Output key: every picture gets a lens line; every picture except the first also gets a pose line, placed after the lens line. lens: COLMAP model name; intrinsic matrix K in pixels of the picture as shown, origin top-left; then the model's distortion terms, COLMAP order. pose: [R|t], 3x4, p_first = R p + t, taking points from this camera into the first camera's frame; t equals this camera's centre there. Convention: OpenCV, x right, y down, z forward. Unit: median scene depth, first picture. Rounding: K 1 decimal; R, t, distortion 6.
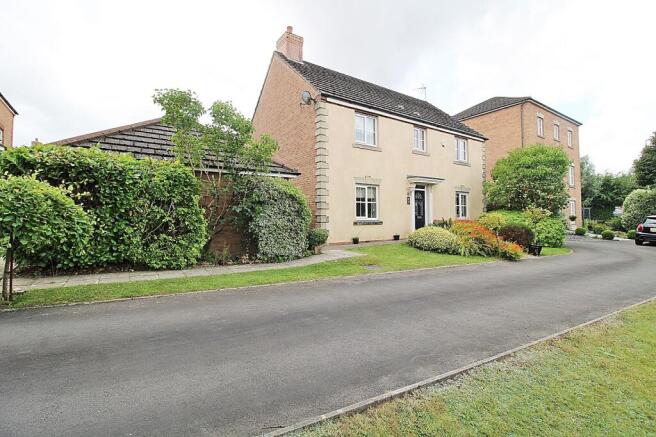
lens RADIAL K [[302.7, 0, 327.1], [0, 302.7, 210.9], [0, 0, 1]] dist [0.000145, -0.012874]
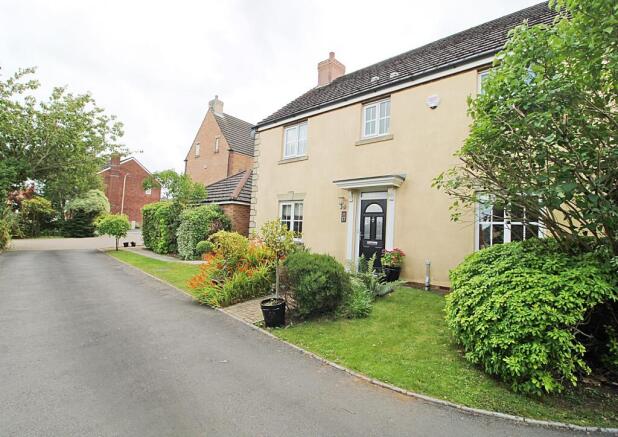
lens RADIAL K [[305.3, 0, 309.0], [0, 305.3, 218.5], [0, 0, 1]] dist [0.000433, -0.000012]
pose [[0.244278, -0.030112, -0.969237, 1.037189], [-0.022600, 0.999069, -0.036735, -0.002247], [0.969442, 0.030878, 0.243371, 0.839513]]
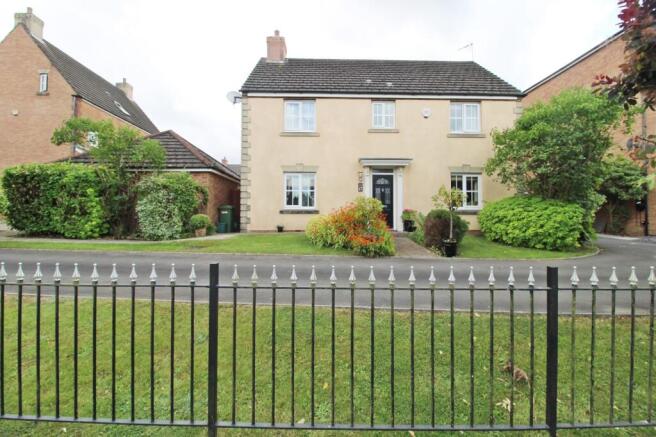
lens RADIAL K [[302.7, 0, 327.1], [0, 302.7, 210.9], [0, 0, 1]] dist [0.000145, -0.012874]
pose [[0.842794, -0.001048, -0.538236, 0.740430], [0.008262, 0.999905, 0.010992, 0.027356], [0.538173, -0.013711, 0.842723, 0.227418]]
